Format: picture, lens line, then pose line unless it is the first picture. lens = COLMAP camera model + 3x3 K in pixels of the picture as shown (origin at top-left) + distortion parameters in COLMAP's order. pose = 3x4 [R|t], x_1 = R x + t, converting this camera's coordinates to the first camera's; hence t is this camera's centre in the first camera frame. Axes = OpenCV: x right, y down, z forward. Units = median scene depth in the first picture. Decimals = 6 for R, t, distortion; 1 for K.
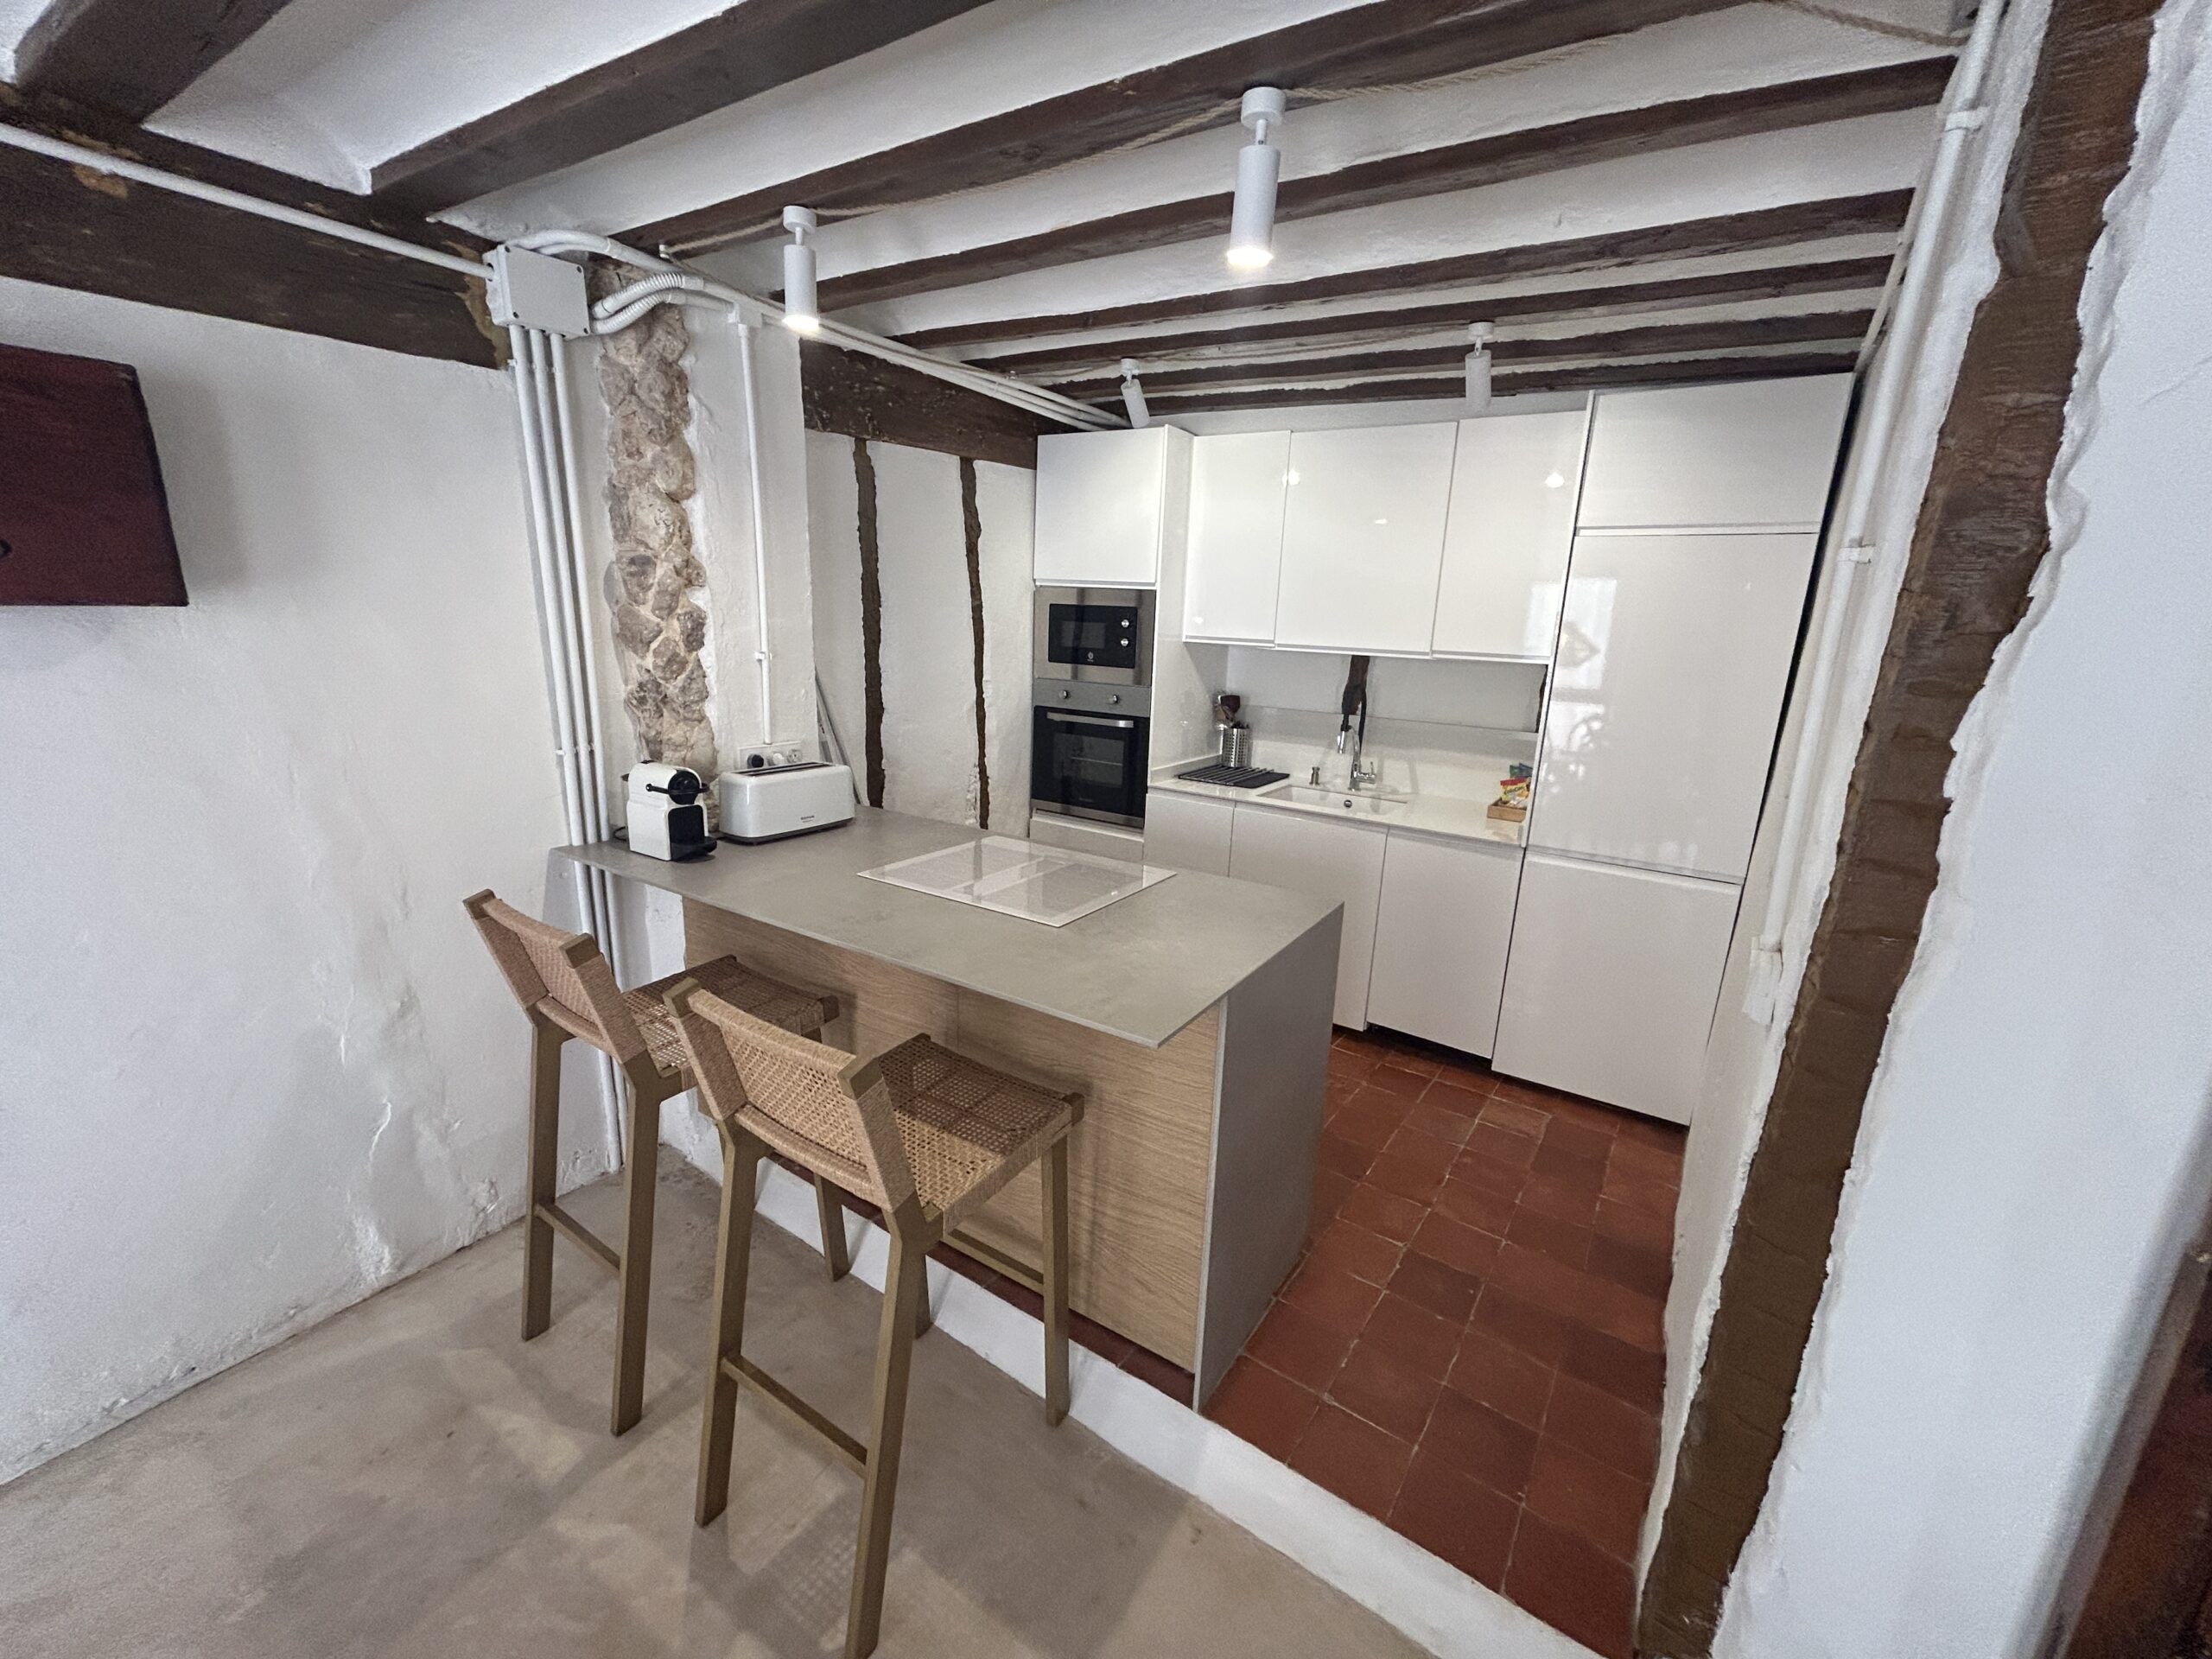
lens RADIAL K [[887.0, 0, 1101.8], [0, 887.0, 837.3], [0, 0, 1]] dist [0.006670, -0.000970]
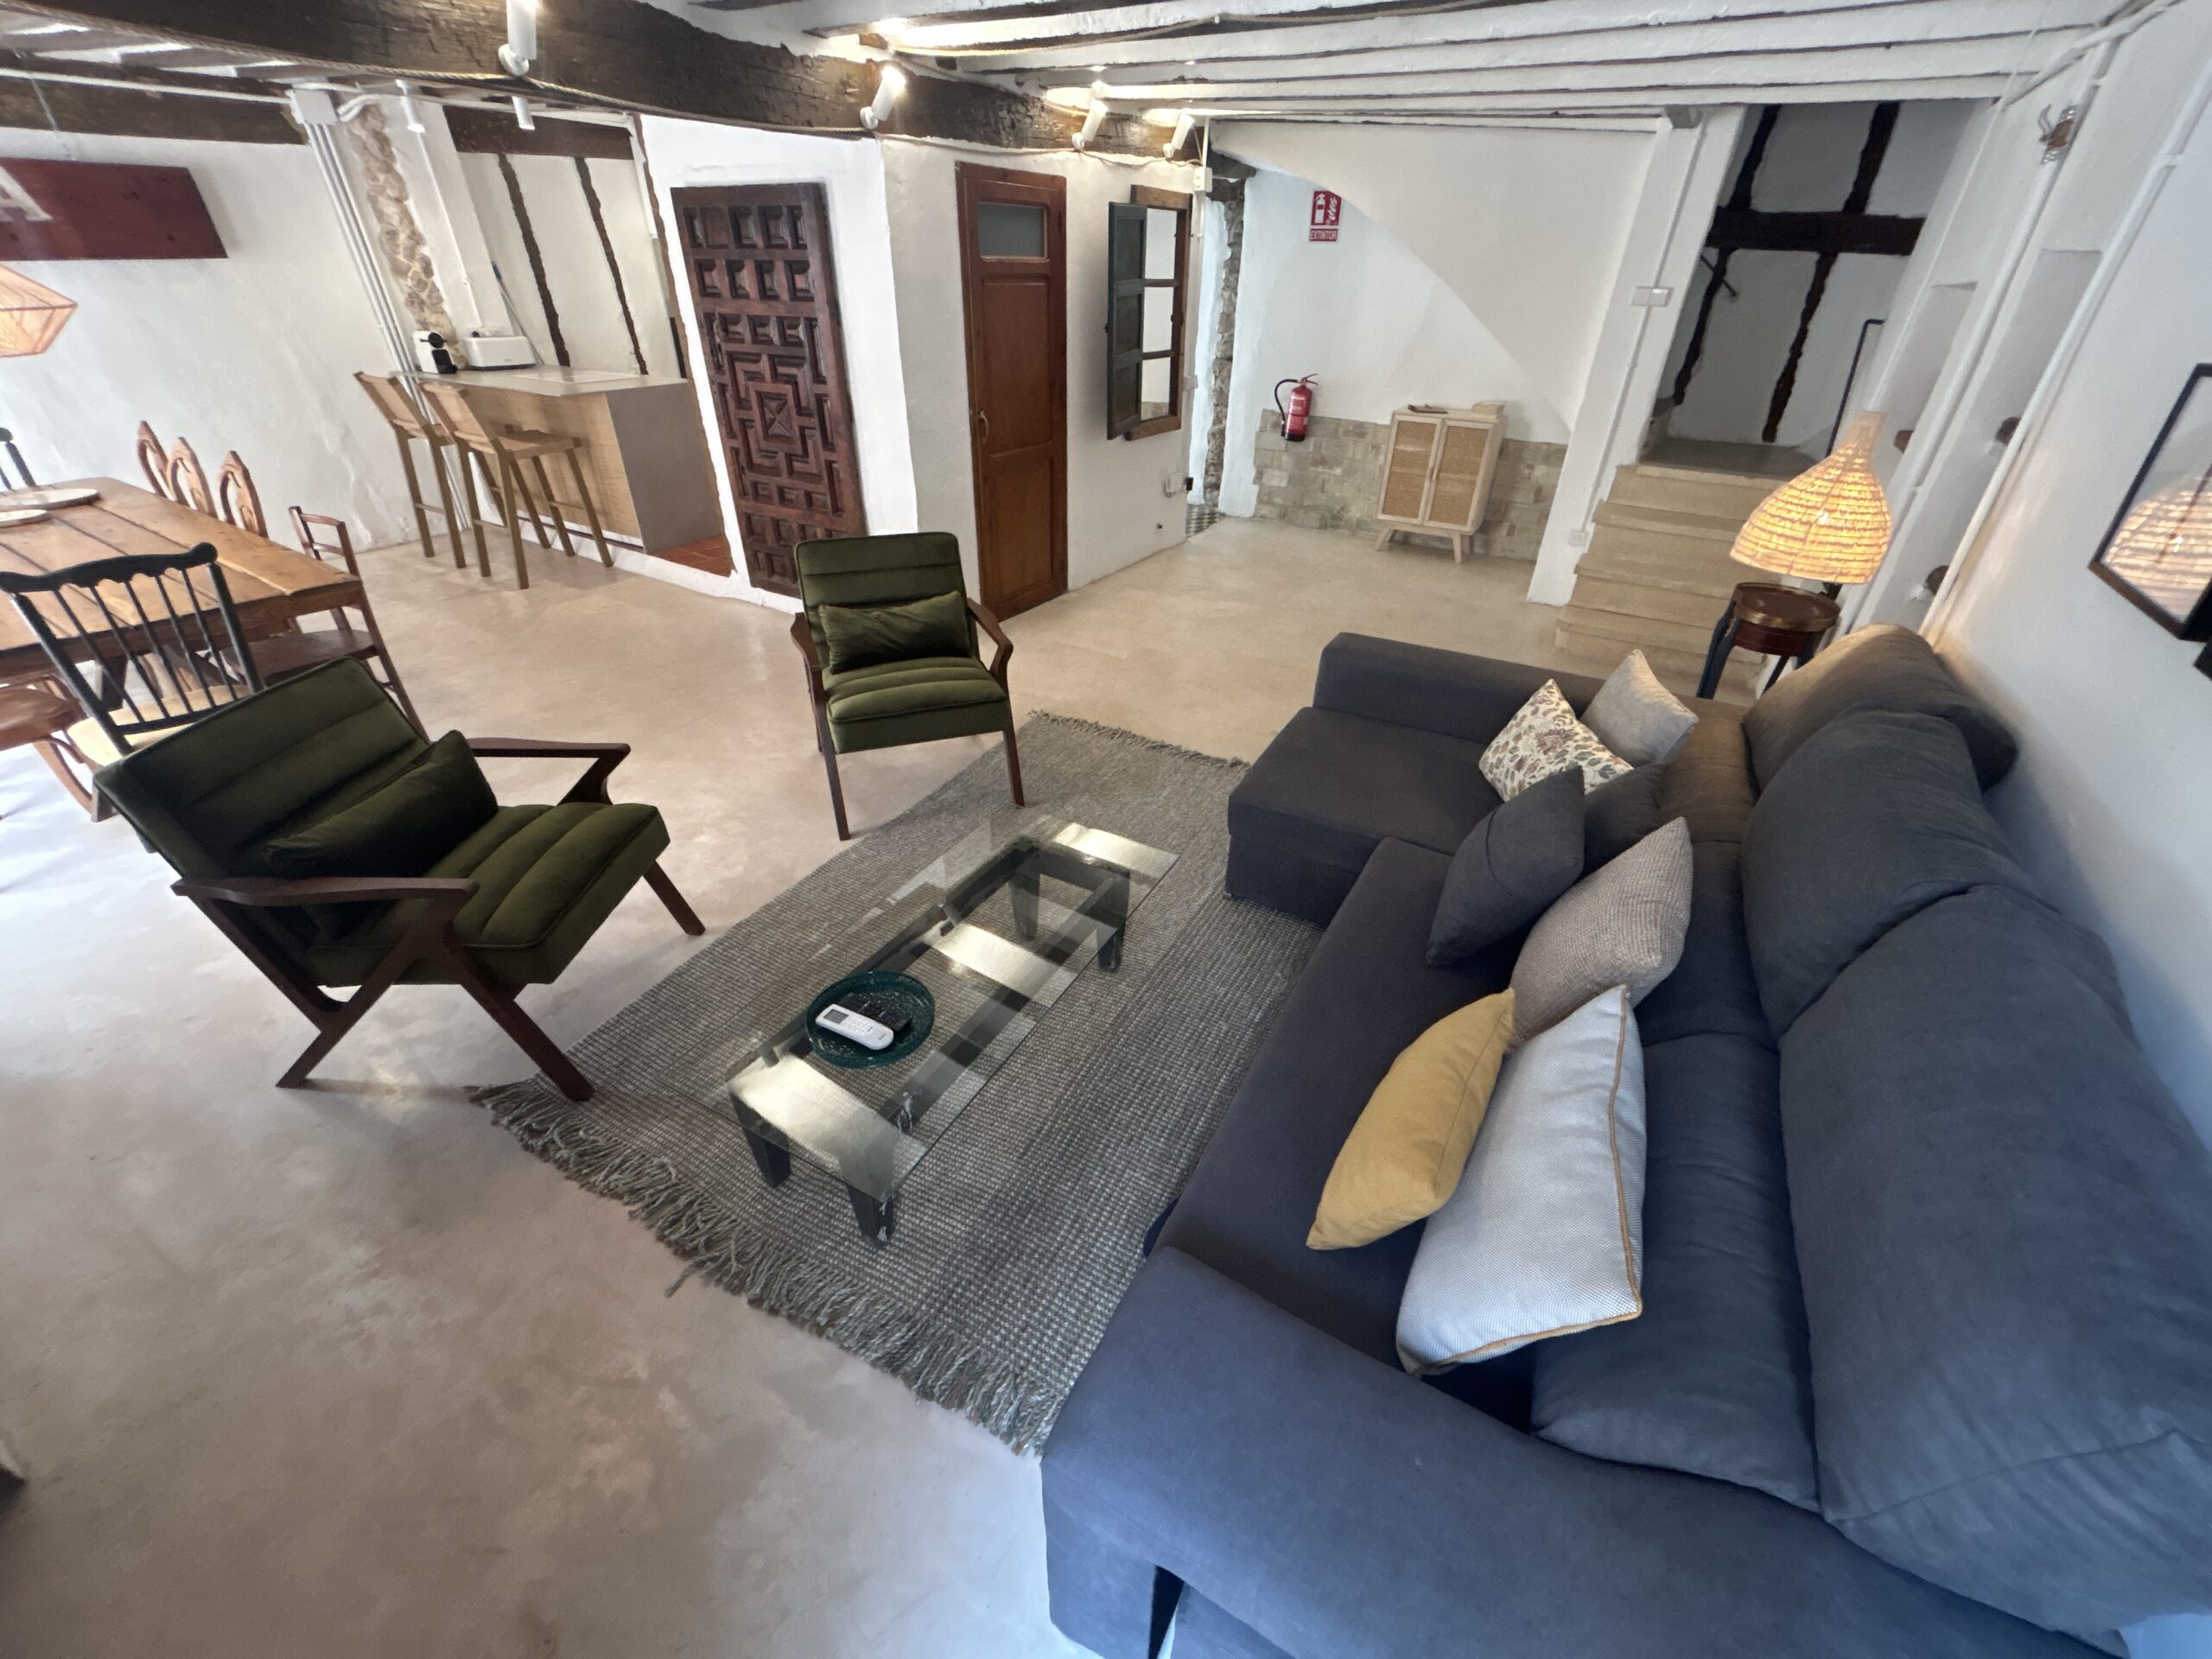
lens RADIAL K [[887.0, 0, 1109.3], [0, 887.0, 830.3], [0, 0, 1]] dist [0.006670, -0.000970]
pose [[0.999231, -0.036011, 0.015520, 1.284510], [0.029222, 0.947750, 0.317674, 0.492769], [-0.026149, -0.316976, 0.948073, -1.787334]]
